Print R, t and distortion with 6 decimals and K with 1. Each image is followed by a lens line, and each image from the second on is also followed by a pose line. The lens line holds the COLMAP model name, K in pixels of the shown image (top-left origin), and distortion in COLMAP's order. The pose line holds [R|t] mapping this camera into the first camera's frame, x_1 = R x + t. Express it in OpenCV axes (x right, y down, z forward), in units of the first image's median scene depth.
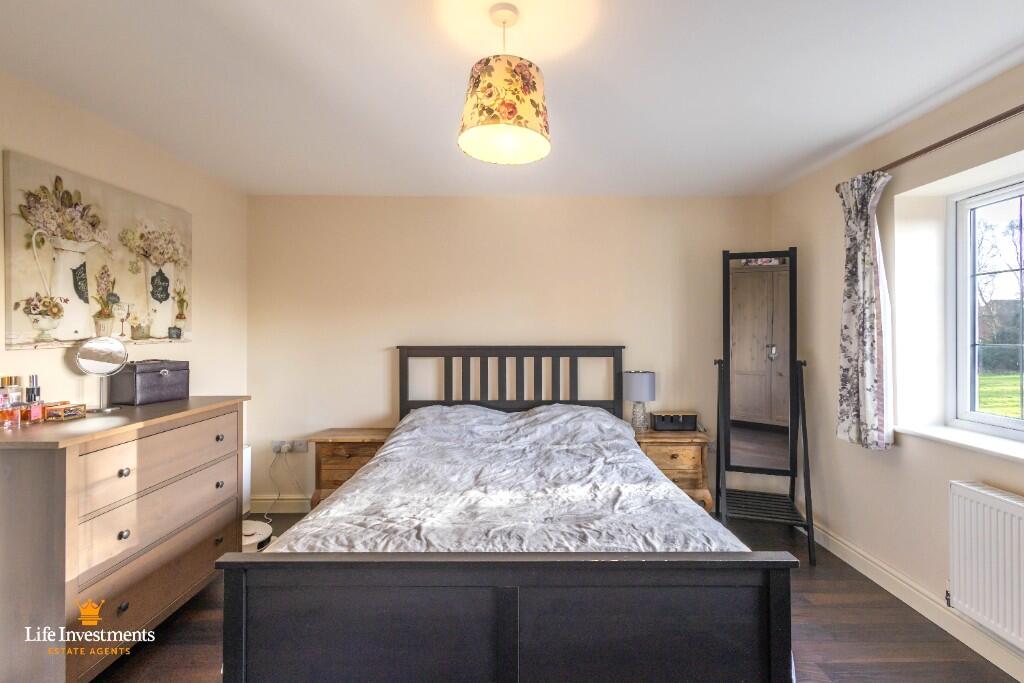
lens RADIAL K [[477.9, 0, 518.7], [0, 477.9, 337.5], [0, 0, 1]] dist [-0.000012, 0.000474]
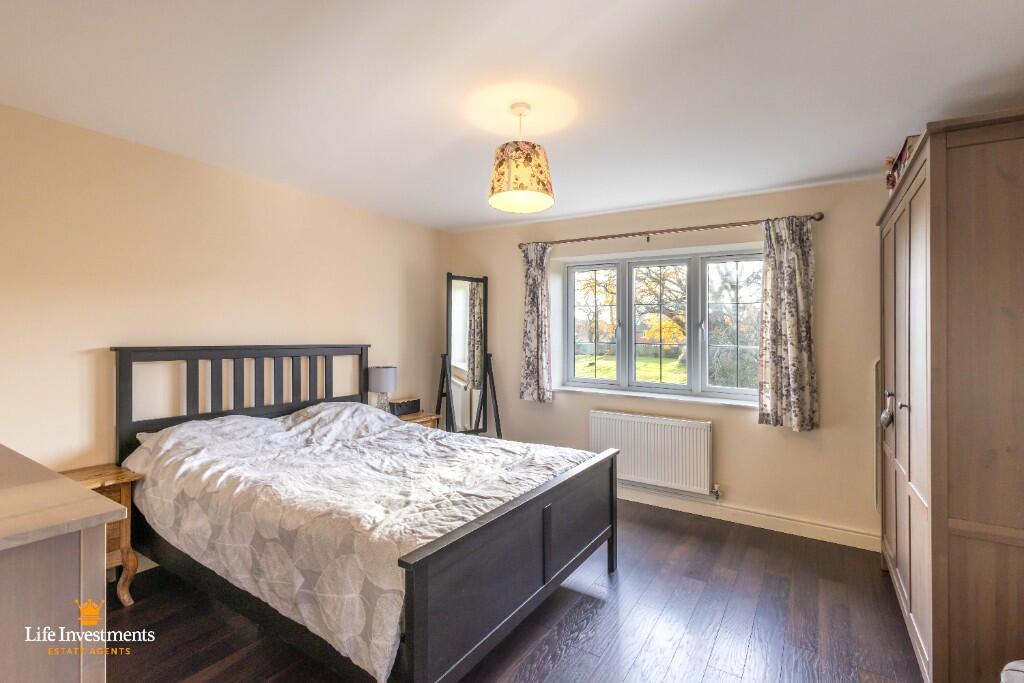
lens RADIAL K [[477.9, 0, 510.0], [0, 477.9, 334.7], [0, 0, 1]] dist [-0.000012, 0.000474]
pose [[0.539796, 0.008955, 0.841748, -0.743619], [-0.006717, 0.999957, -0.006330, -0.001283], [-0.841769, -0.002237, 0.539833, 0.162572]]
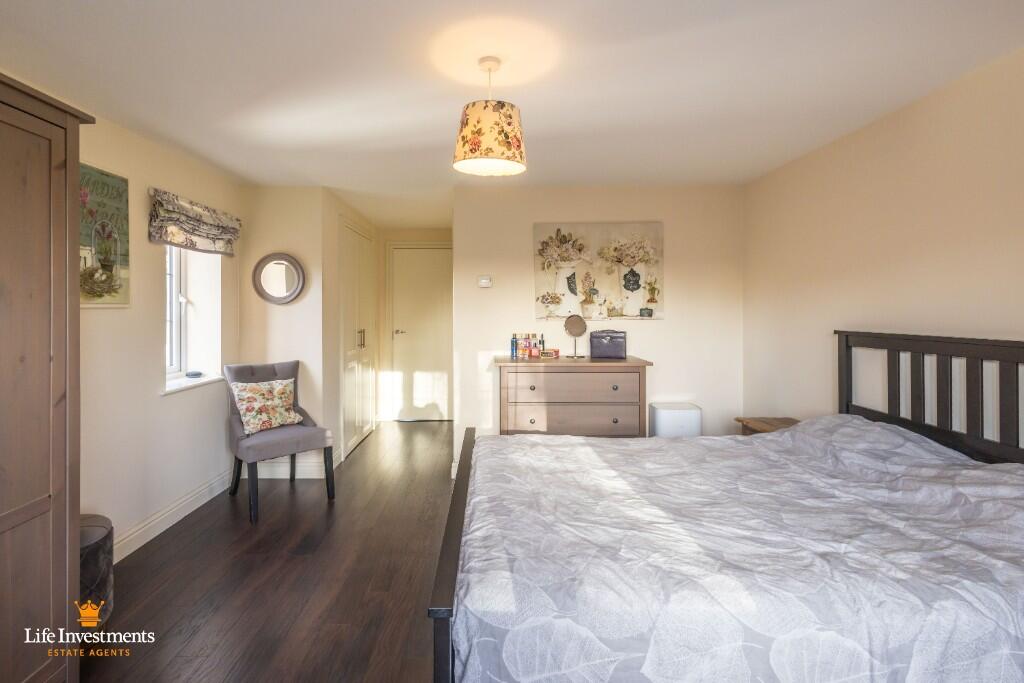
lens RADIAL K [[477.9, 0, 474.9], [0, 477.9, 308.5], [0, 0, 1]] dist [-0.000012, 0.000474]
pose [[-0.023462, -0.001743, -0.999723, 0.746347], [-0.010810, 0.999940, -0.001490, -0.015553], [0.999666, 0.010772, -0.023480, 0.590889]]
